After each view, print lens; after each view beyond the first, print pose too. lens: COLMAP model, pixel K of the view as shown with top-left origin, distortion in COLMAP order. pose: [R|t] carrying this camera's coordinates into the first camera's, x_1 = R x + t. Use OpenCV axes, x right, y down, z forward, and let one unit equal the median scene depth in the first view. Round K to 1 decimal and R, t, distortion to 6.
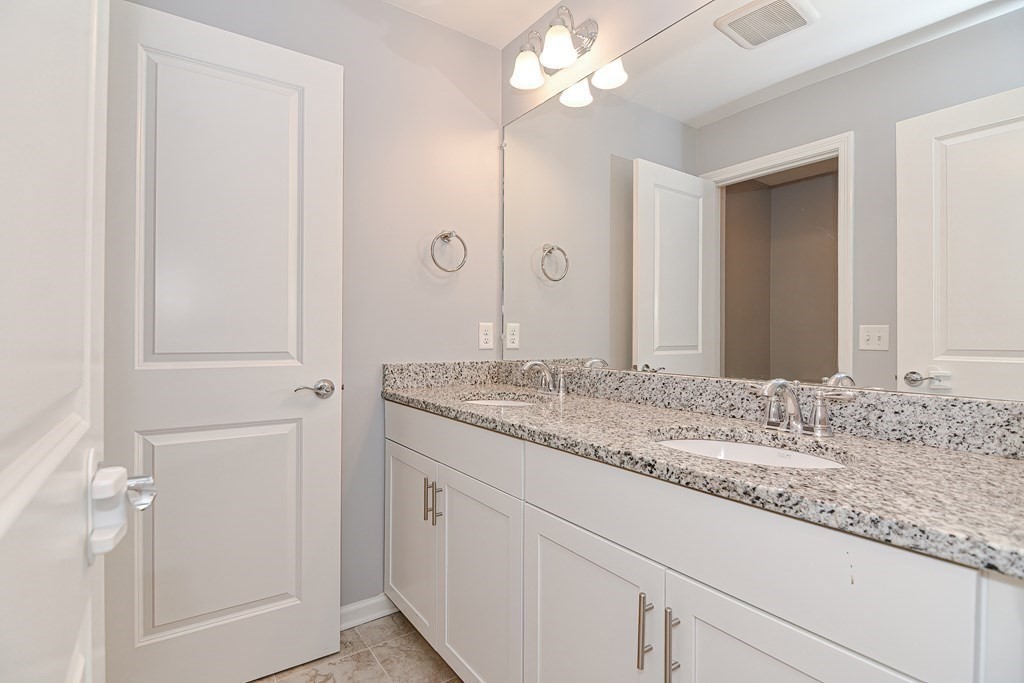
lens RADIAL K [[499.0, 0, 508.0], [0, 499.0, 345.0], [0, 0, 1]] dist [0.002018, -0.007195]
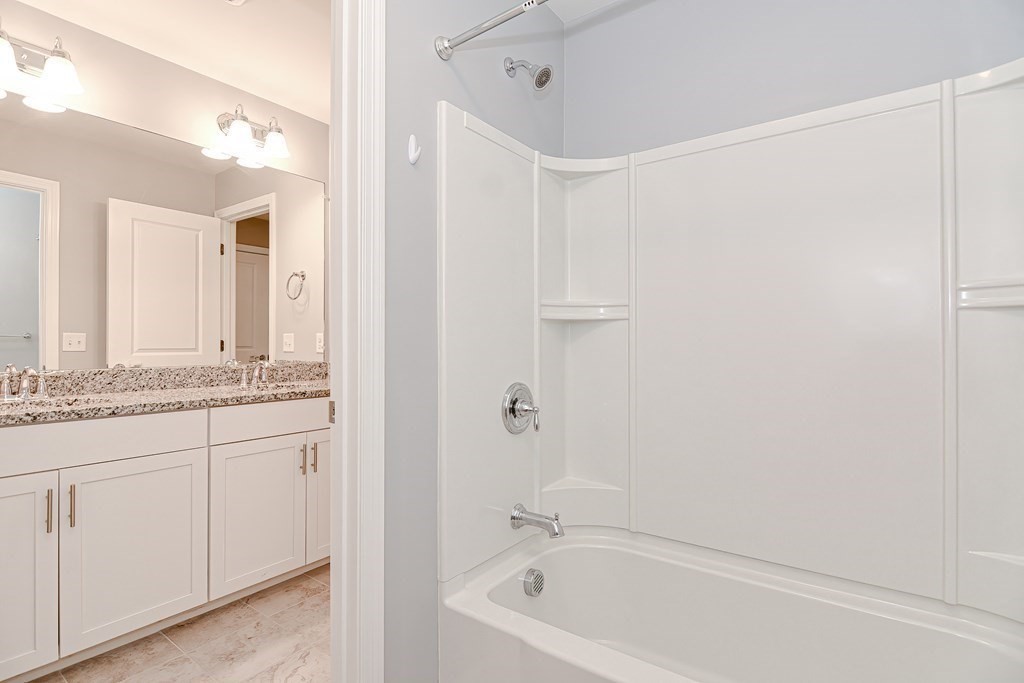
lens RADIAL K [[499.0, 0, 511.0], [0, 499.0, 338.6], [0, 0, 1]] dist [0.002018, -0.007195]
pose [[-0.338358, 0.002507, 0.941014, -1.597533], [0.012273, 0.999923, 0.001749, -0.018649], [-0.940938, 0.012141, -0.338362, 0.566505]]
